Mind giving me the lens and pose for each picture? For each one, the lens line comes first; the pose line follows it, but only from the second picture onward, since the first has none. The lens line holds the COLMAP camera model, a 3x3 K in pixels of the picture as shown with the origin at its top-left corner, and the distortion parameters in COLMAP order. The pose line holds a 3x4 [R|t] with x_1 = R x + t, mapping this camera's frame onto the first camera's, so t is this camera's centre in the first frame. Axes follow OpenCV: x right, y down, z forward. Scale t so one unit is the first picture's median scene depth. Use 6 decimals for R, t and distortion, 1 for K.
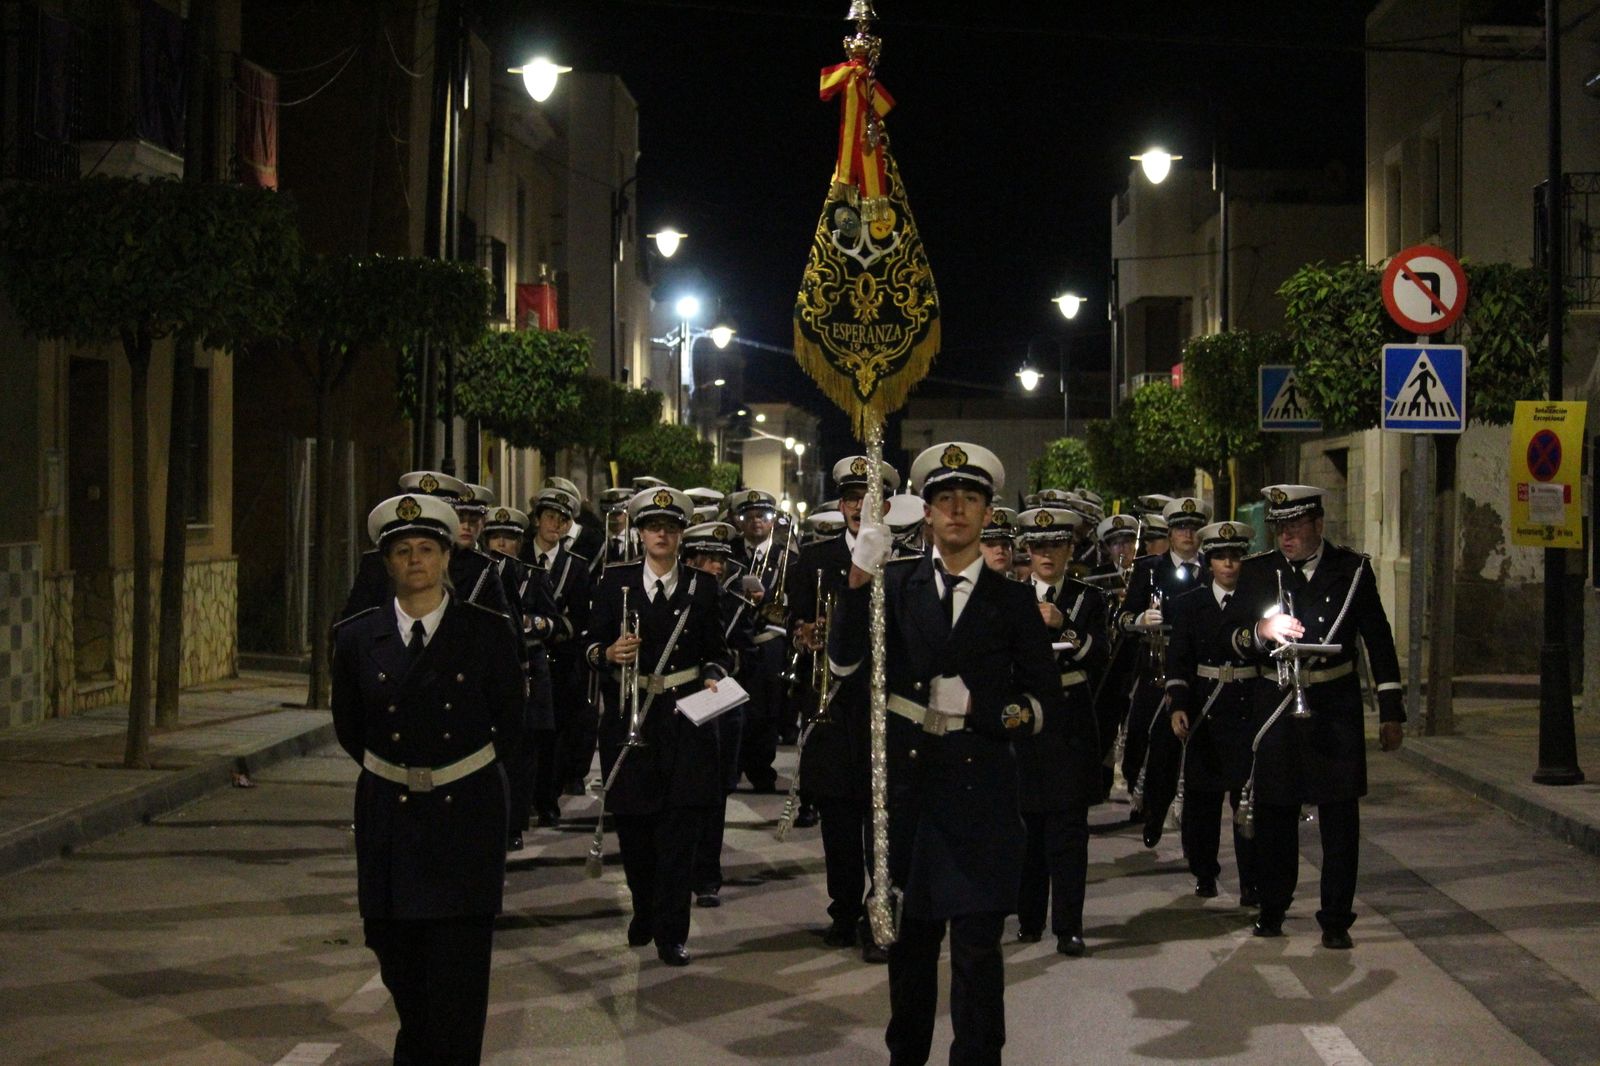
lens RADIAL K [[4835.5, 0, 800.0], [0, 4835.5, 533.0], [0, 0, 1]] dist [-0.374108, -2.961364]
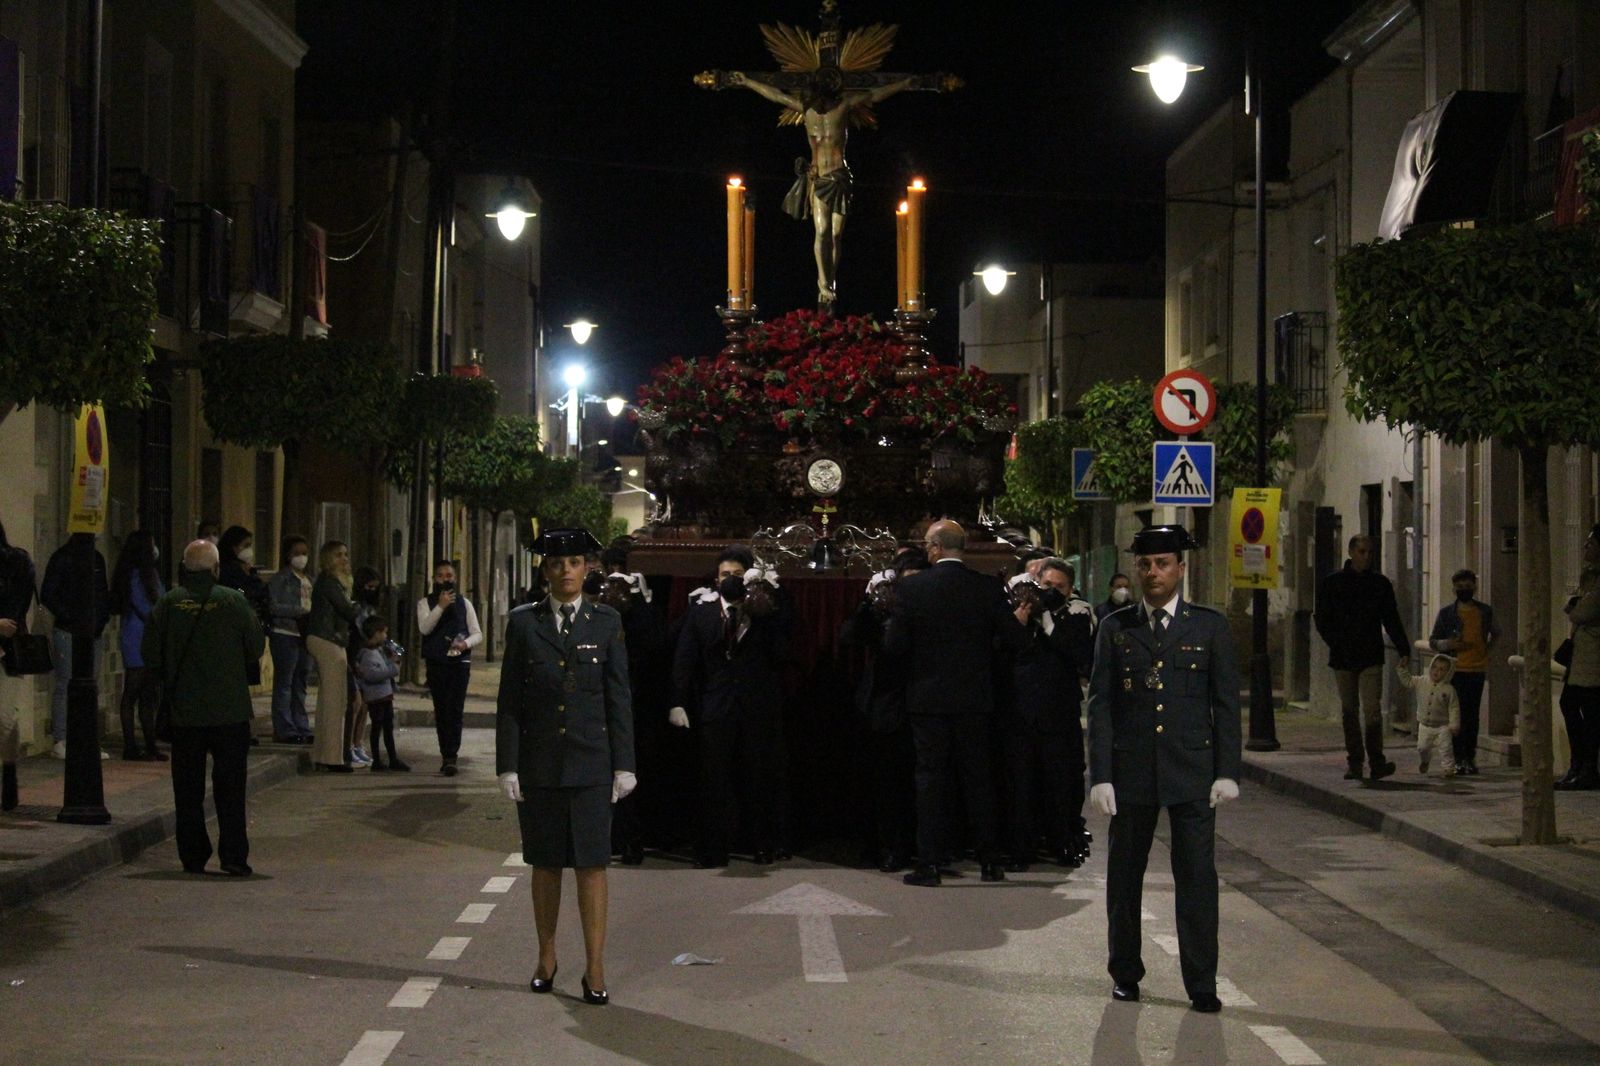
lens RADIAL K [[4835.5, 0, 800.0], [0, 4835.5, 533.0], [0, 0, 1]] dist [-0.374108, -2.961364]
pose [[0.999507, 0.002597, 0.031287, -0.022668], [-0.002290, 0.999949, -0.009860, 0.000716], [-0.031311, 0.009784, 0.999462, -0.371188]]
